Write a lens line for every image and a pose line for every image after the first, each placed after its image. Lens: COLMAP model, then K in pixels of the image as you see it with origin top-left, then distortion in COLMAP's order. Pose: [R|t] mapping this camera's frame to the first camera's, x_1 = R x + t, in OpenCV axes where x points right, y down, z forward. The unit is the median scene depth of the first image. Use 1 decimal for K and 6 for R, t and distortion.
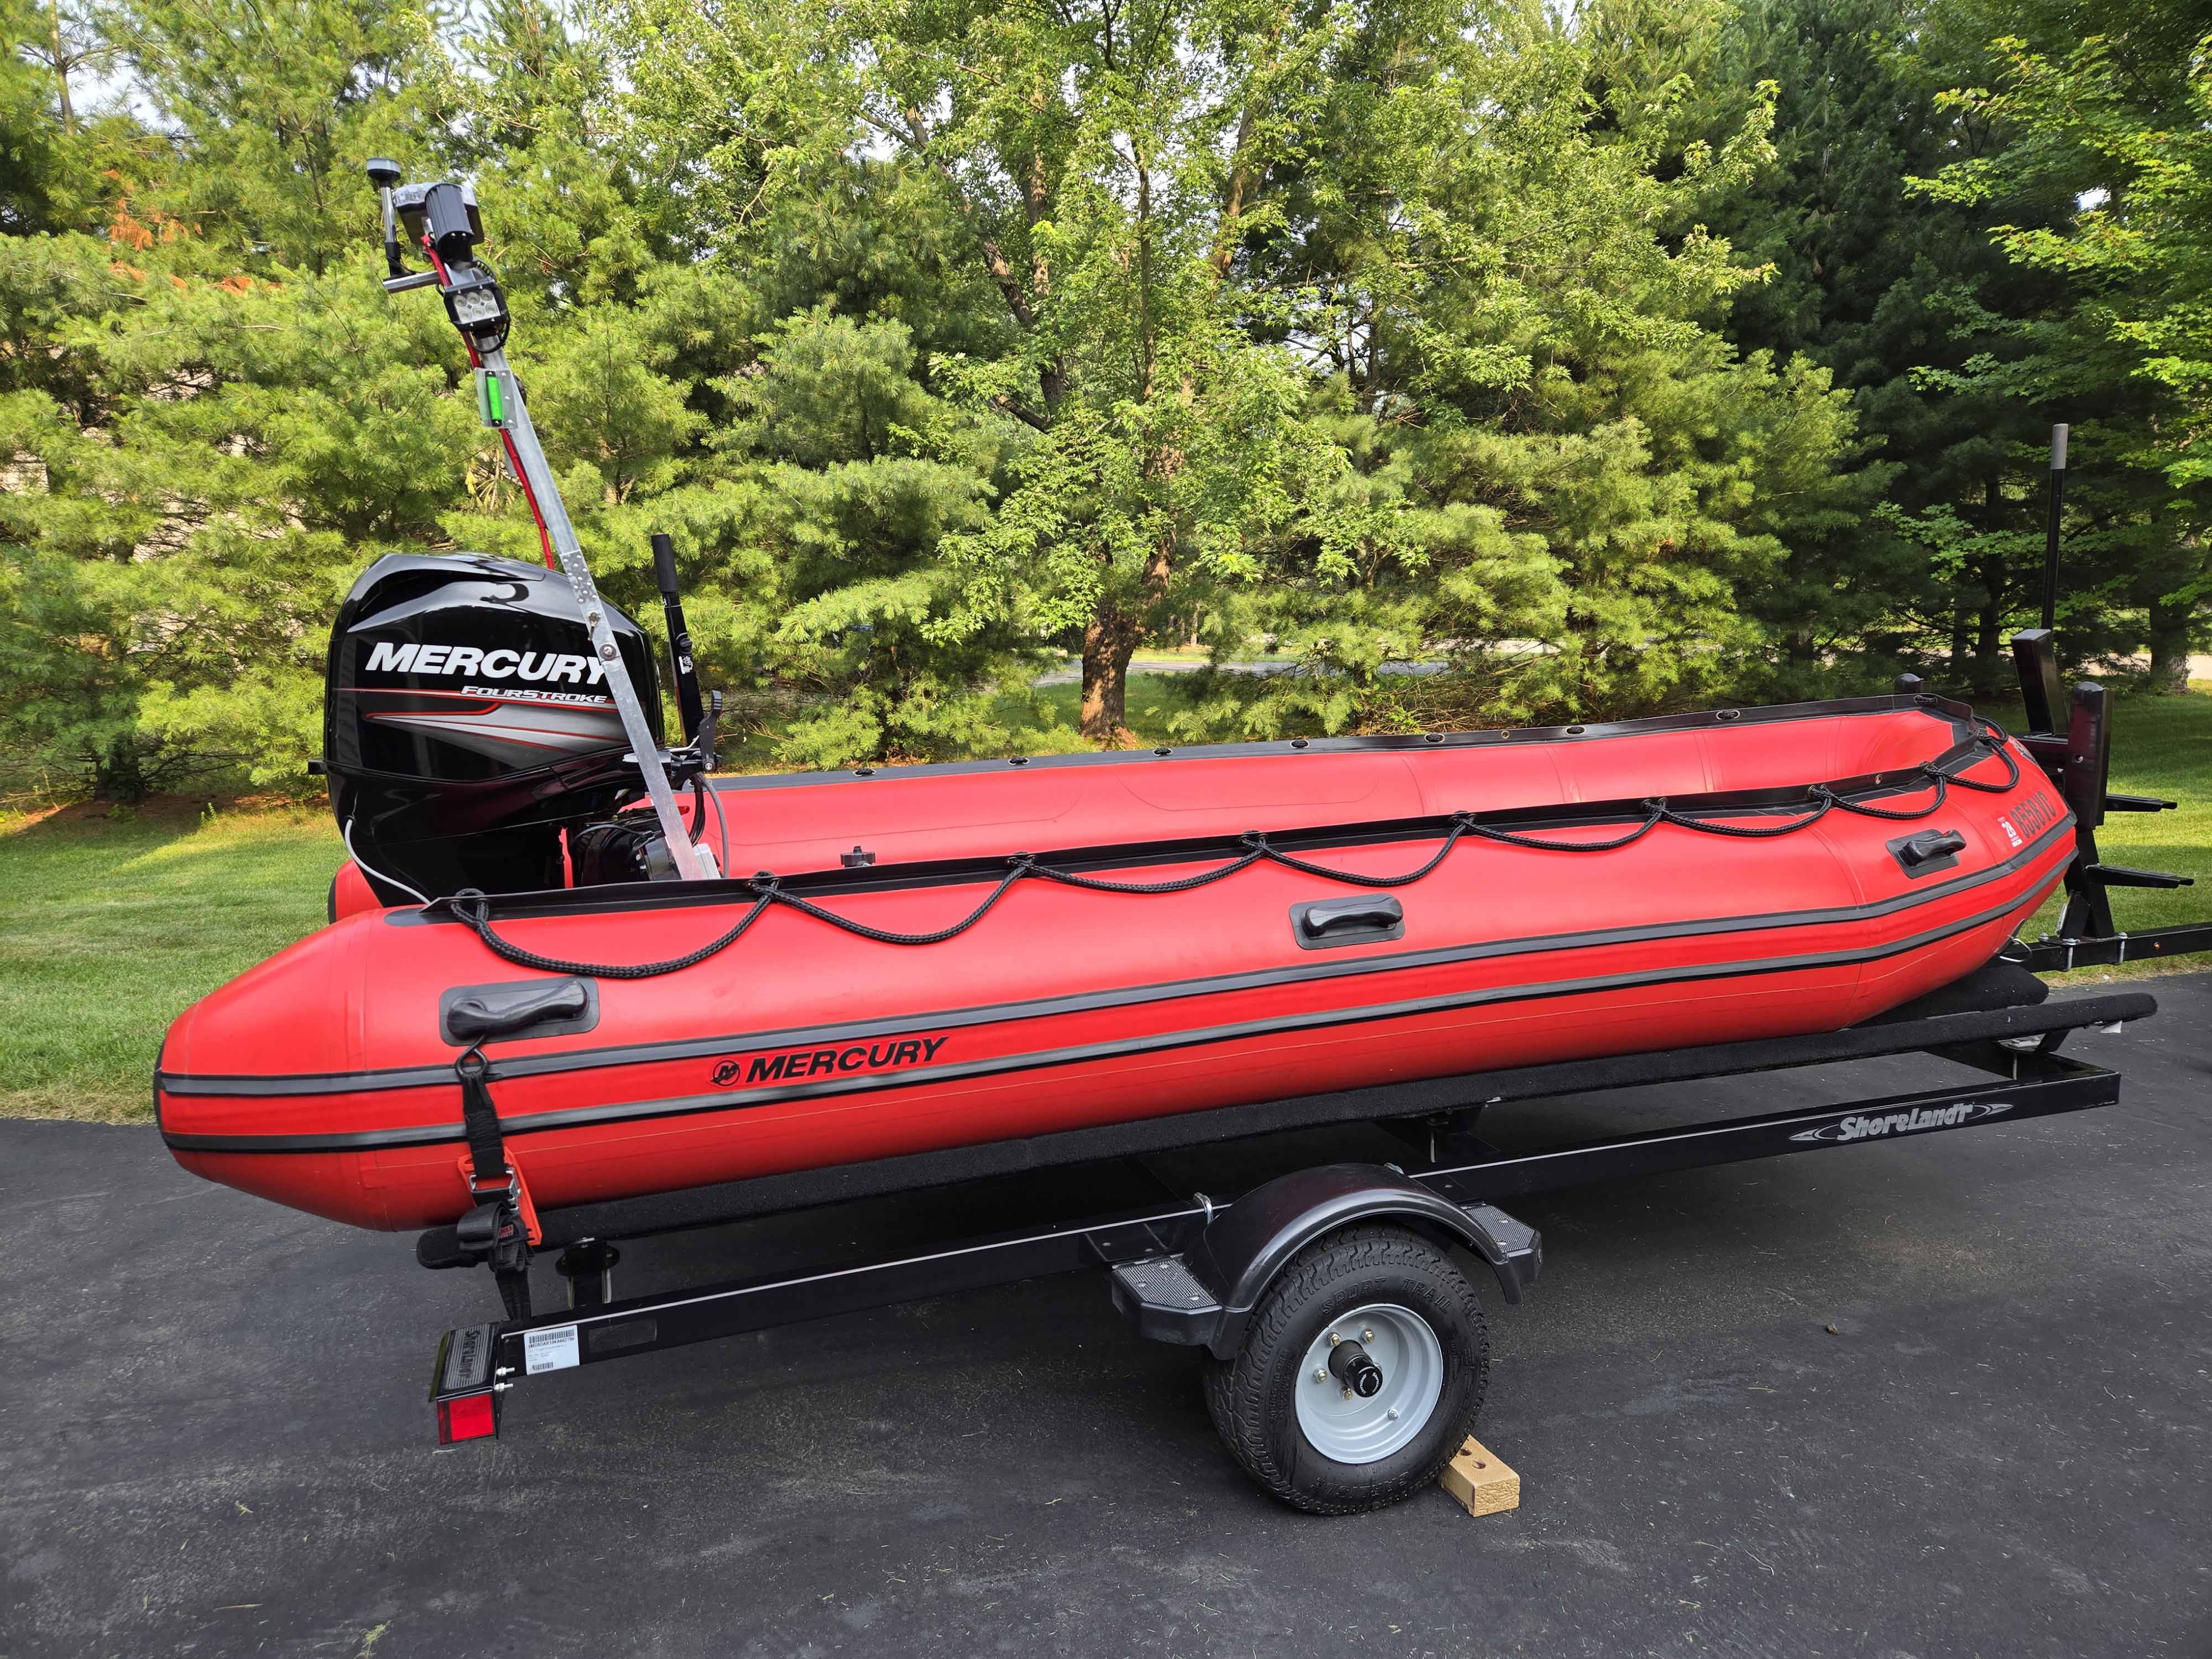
lens RADIAL K [[1585.6, 0, 1106.0], [0, 1585.6, 829.5], [0, 0, 1]] dist [0.098208, -0.085510]
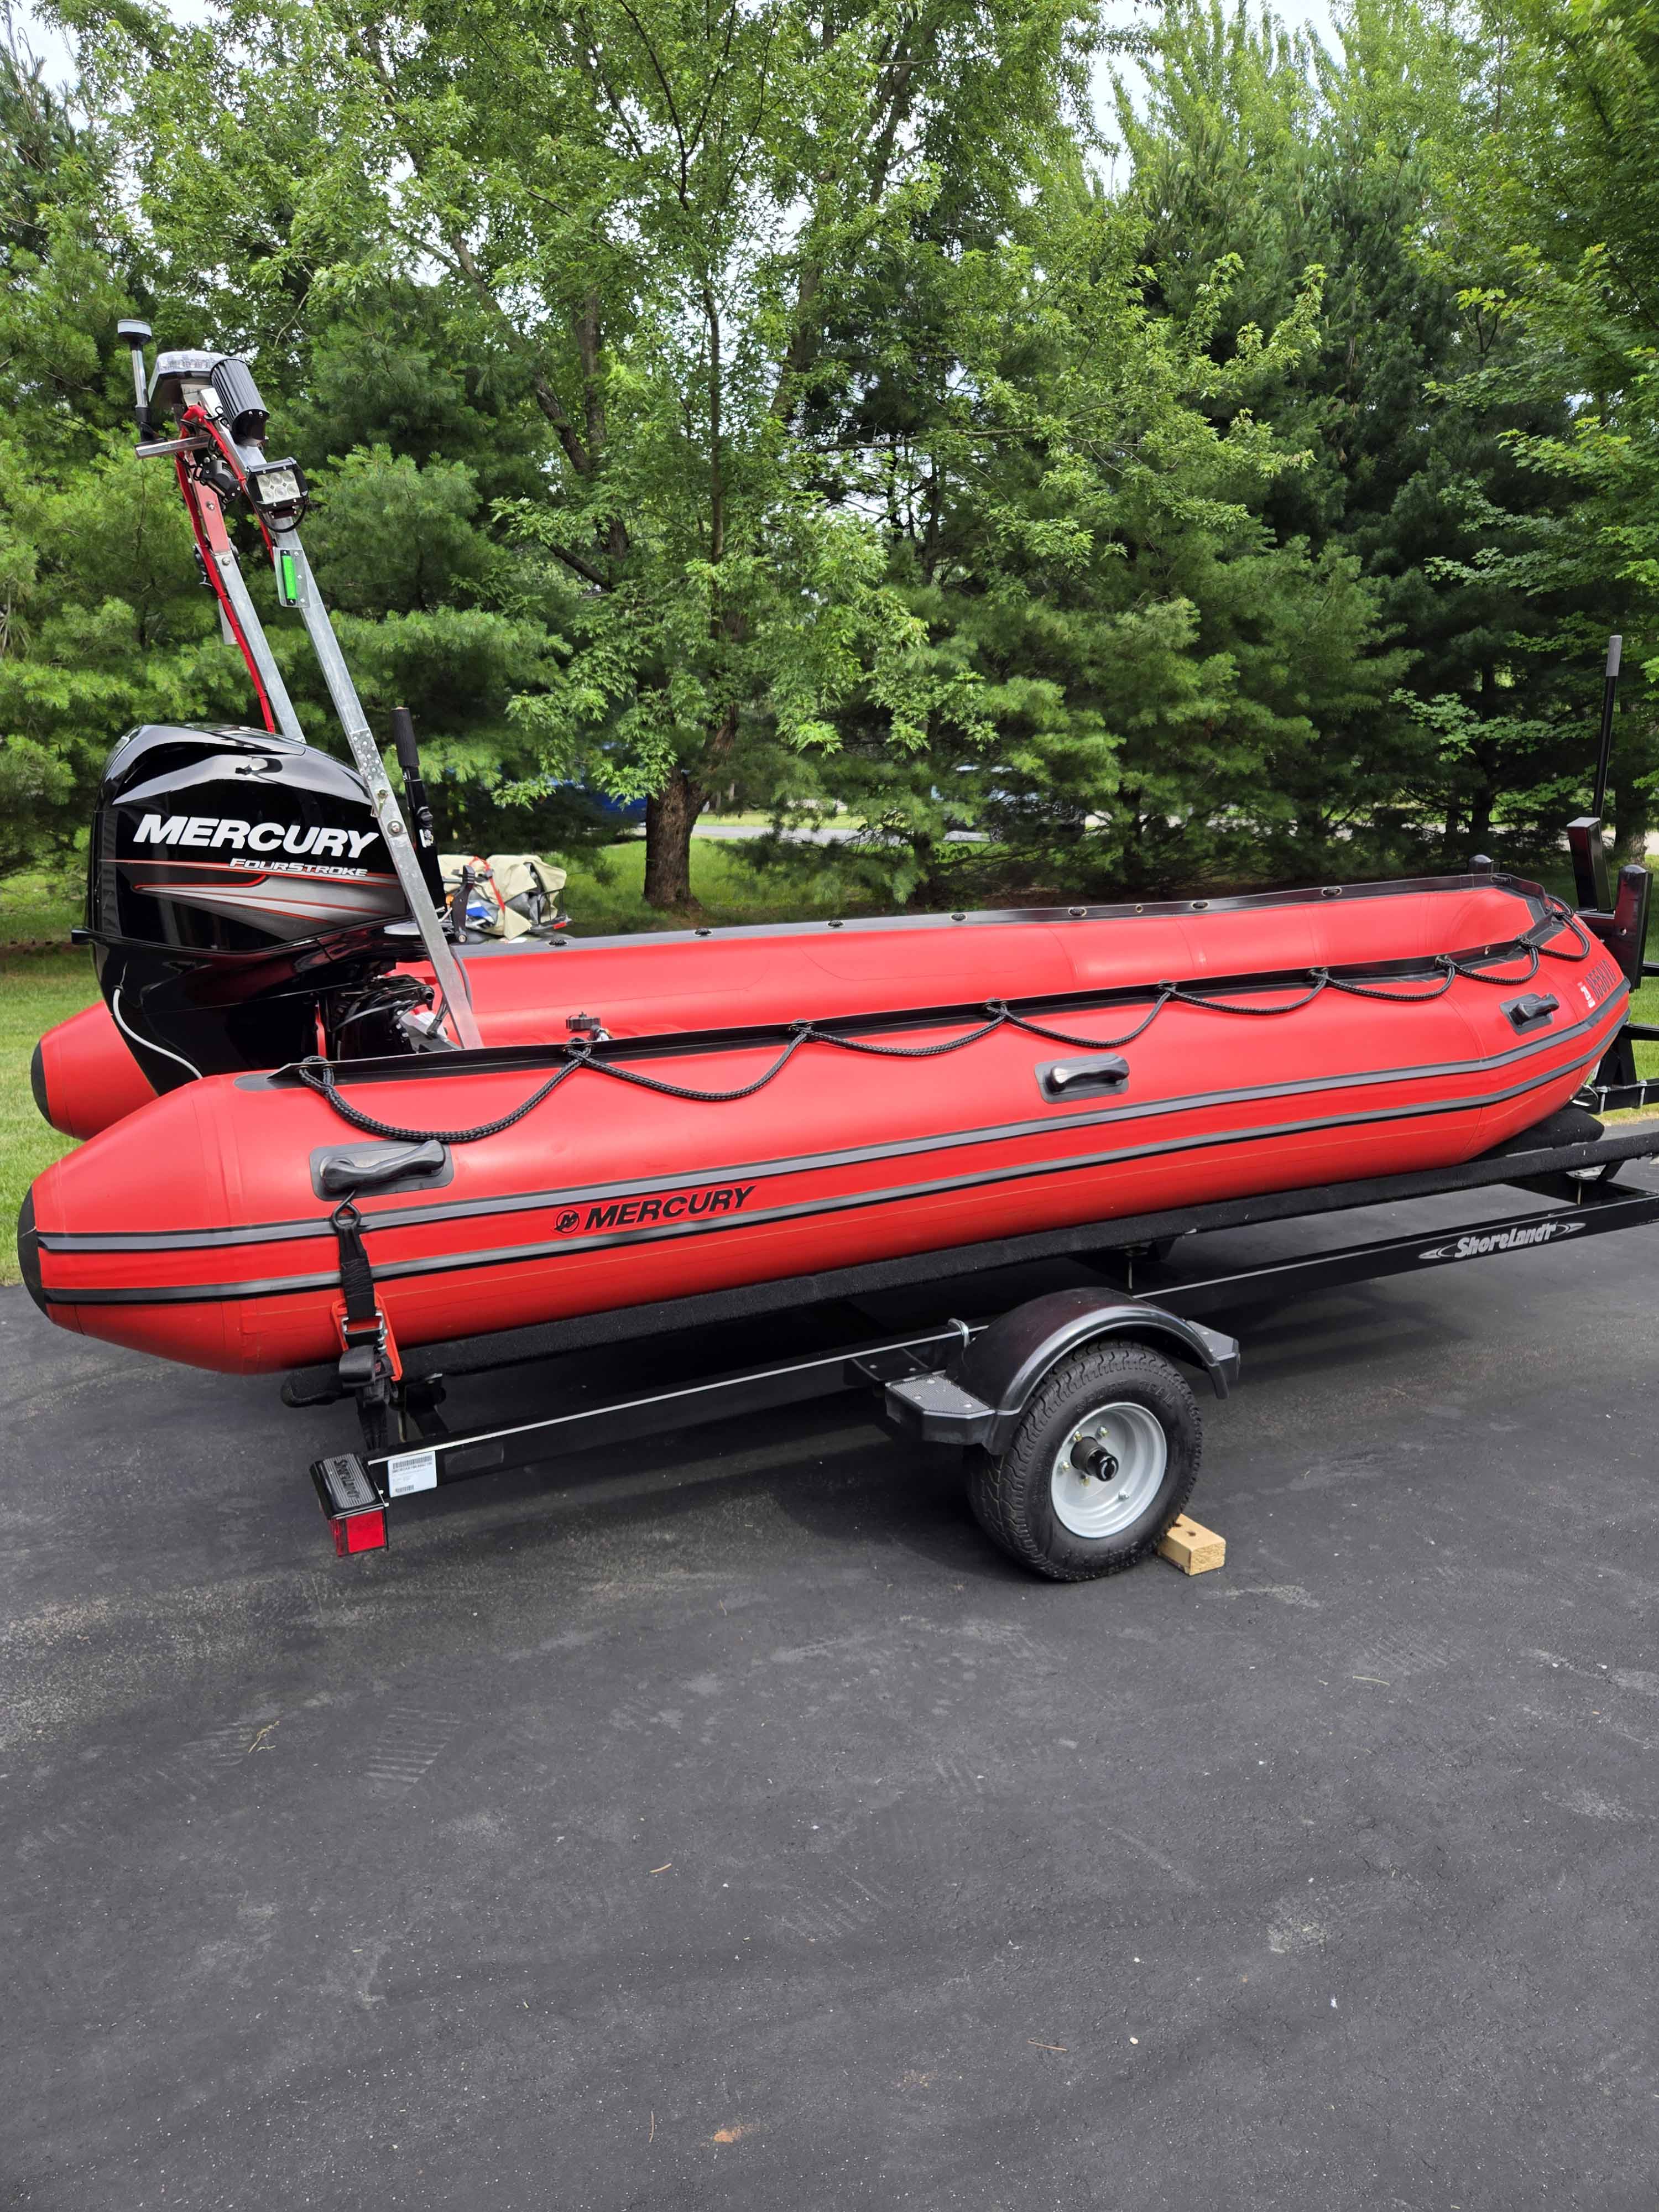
lens RADIAL K [[1585.6, 0, 899.3], [0, 1585.6, 1119.9], [0, 0, 1]] dist [0.098208, -0.085510]
pose [[0.986452, -0.017273, 0.163136, -0.138730], [0.004663, 0.996992, 0.077364, -0.000808], [-0.163981, -0.075555, 0.983566, -0.081899]]
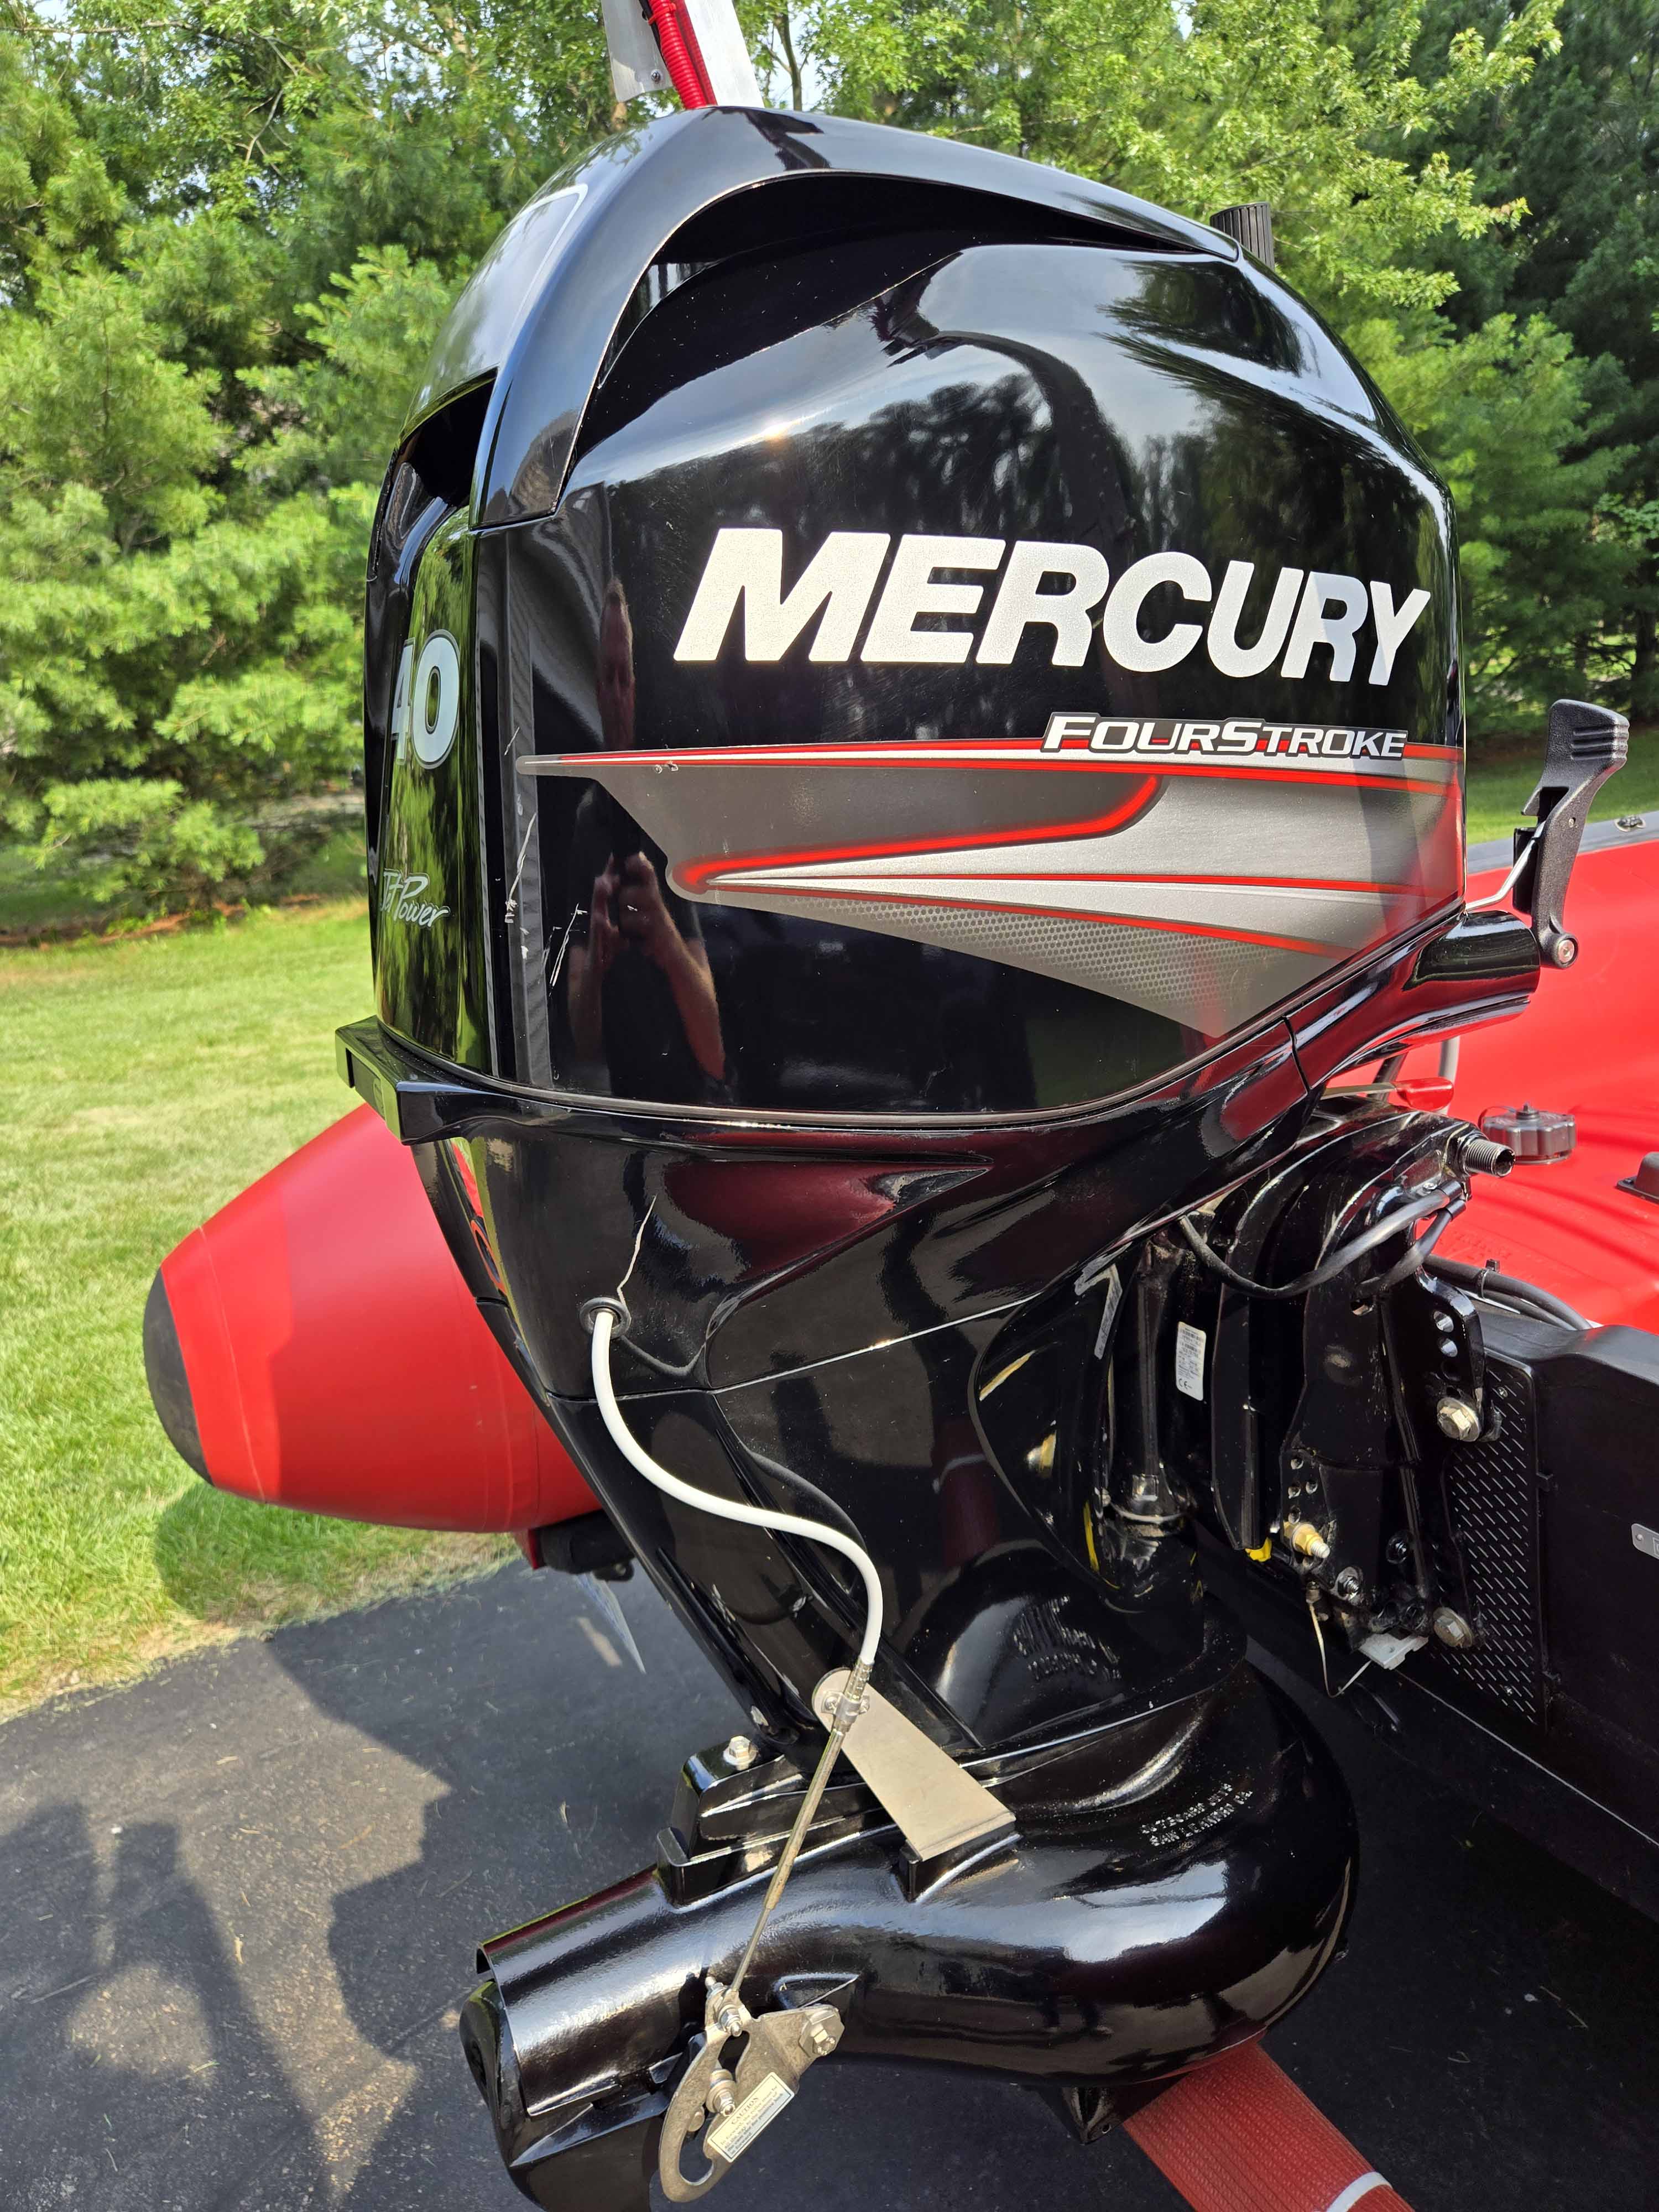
lens RADIAL K [[1680.7, 0, 867.8], [0, 1680.7, 1105.7], [0, 0, 1]] dist [0.000407, 0.003632]
pose [[0.985539, -0.096135, 0.139540, -0.426895], [0.080416, 0.990195, 0.114222, -0.058108], [-0.149153, -0.101349, 0.983607, 0.698888]]
